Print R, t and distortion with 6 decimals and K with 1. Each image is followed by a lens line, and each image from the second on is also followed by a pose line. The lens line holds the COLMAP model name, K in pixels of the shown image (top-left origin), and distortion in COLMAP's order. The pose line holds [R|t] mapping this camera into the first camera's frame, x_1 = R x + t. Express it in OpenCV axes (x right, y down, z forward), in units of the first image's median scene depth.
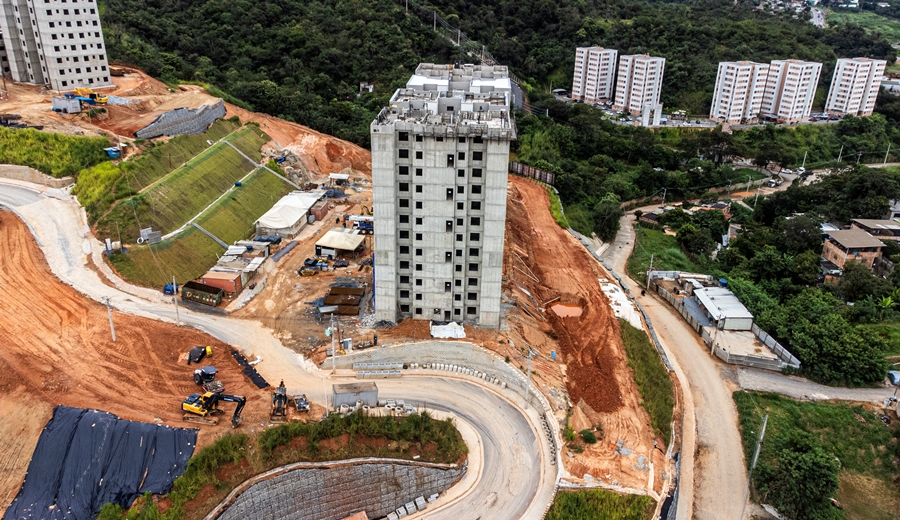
lens RADIAL K [[687.0, 0, 451.5], [0, 687.0, 256.7], [0, 0, 1]] dist [0.022123, 0.055749]
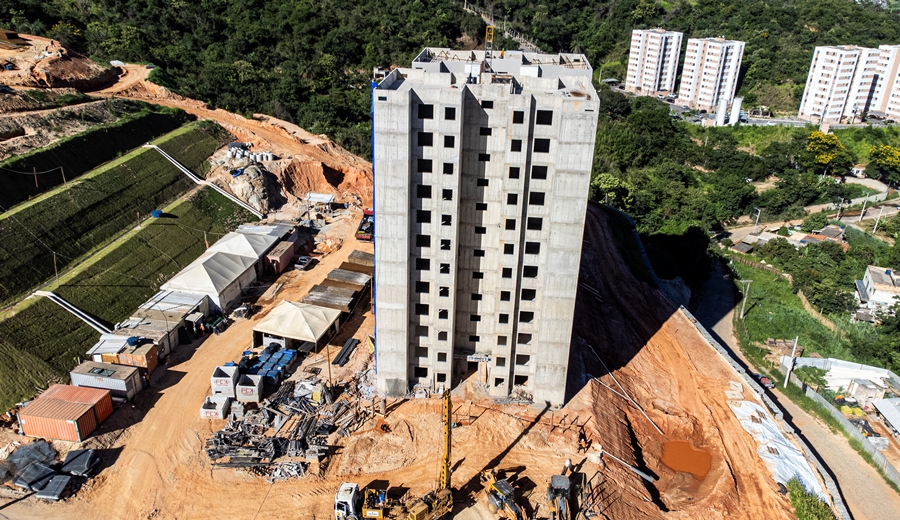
lens RADIAL K [[687.0, 0, 449.5], [0, 687.0, 257.3], [0, 0, 1]] dist [0.022123, 0.055749]
pose [[0.998937, 0.023162, -0.039864, -0.004971], [-0.022582, 0.999633, 0.014949, -0.072360], [0.040196, -0.014033, 0.999093, 0.320514]]
